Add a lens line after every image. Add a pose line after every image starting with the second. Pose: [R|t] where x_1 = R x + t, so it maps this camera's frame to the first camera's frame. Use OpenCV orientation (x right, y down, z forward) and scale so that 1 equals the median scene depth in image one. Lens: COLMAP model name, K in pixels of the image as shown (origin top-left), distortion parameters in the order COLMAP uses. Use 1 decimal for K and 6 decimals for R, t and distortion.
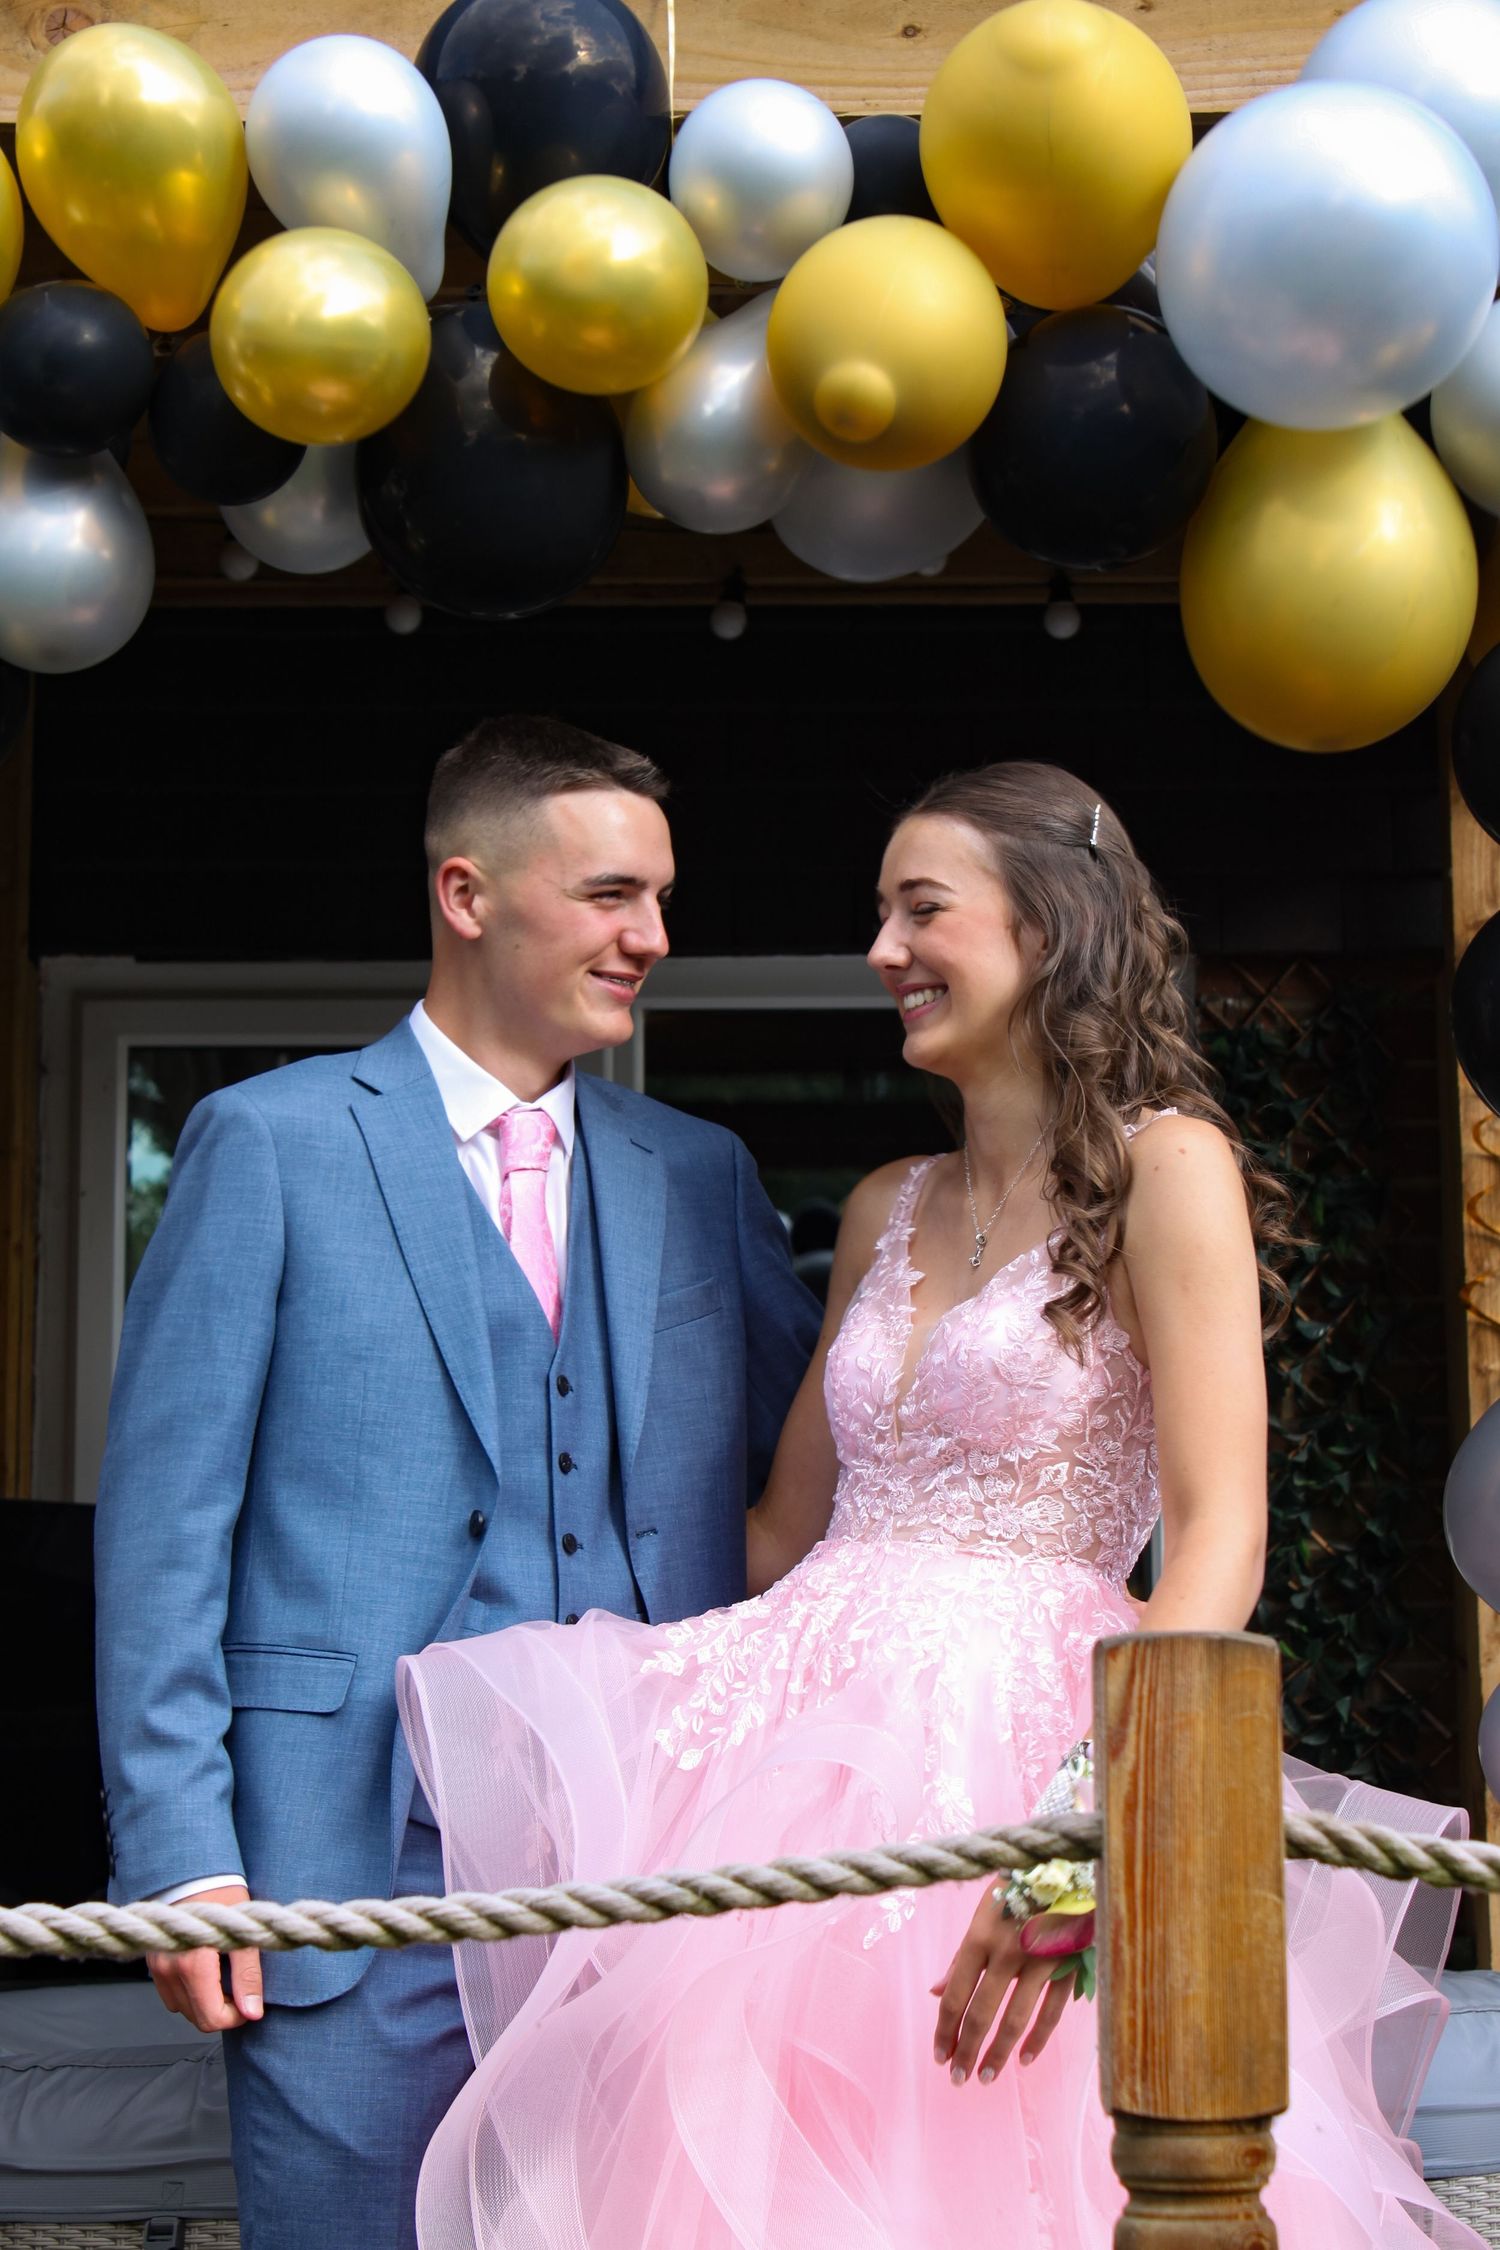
lens RADIAL K [[4595.6, 0, 731.7], [0, 4595.6, 1128.2], [0, 0, 1]] dist [0.057052, 0.000000]
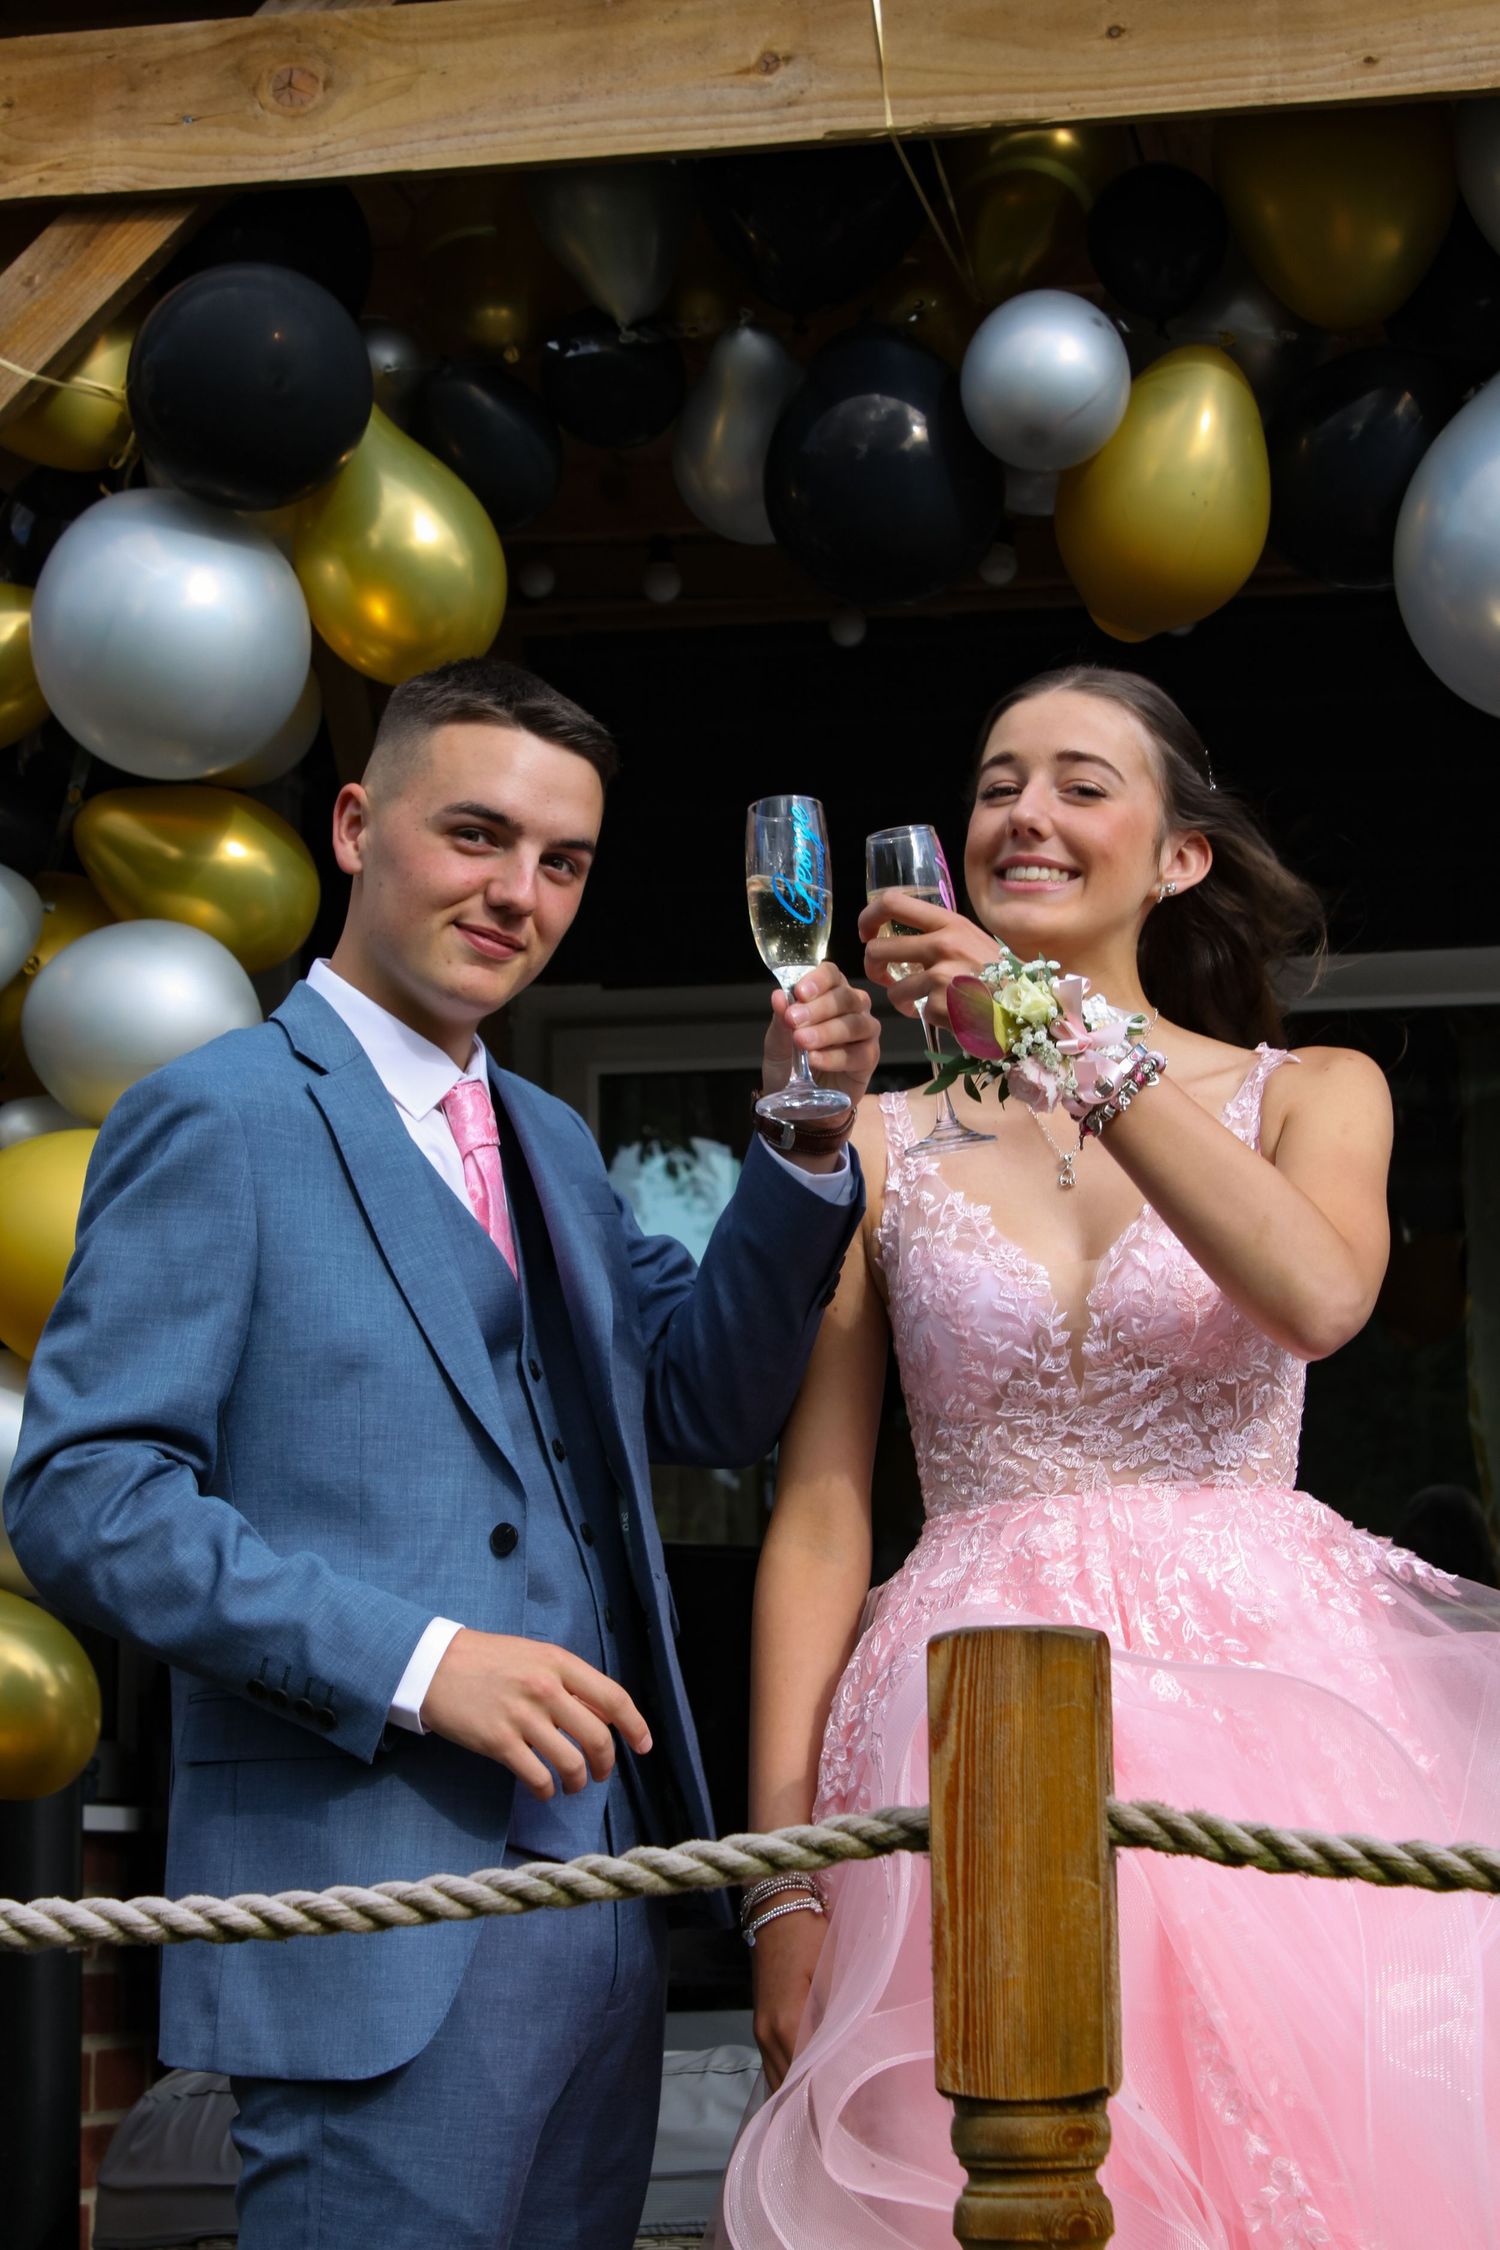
lens RADIAL K [[4806.0, 0, 766.4], [0, 4806.0, 1120.6], [0, 0, 1]] dist [0.039547, 0.000000]
pose [[0.986697, -0.033485, -0.159086, 0.219931], [0.032796, 0.999438, -0.006957, 0.002680], [0.159229, 0.001648, 0.987240, -0.066686]]
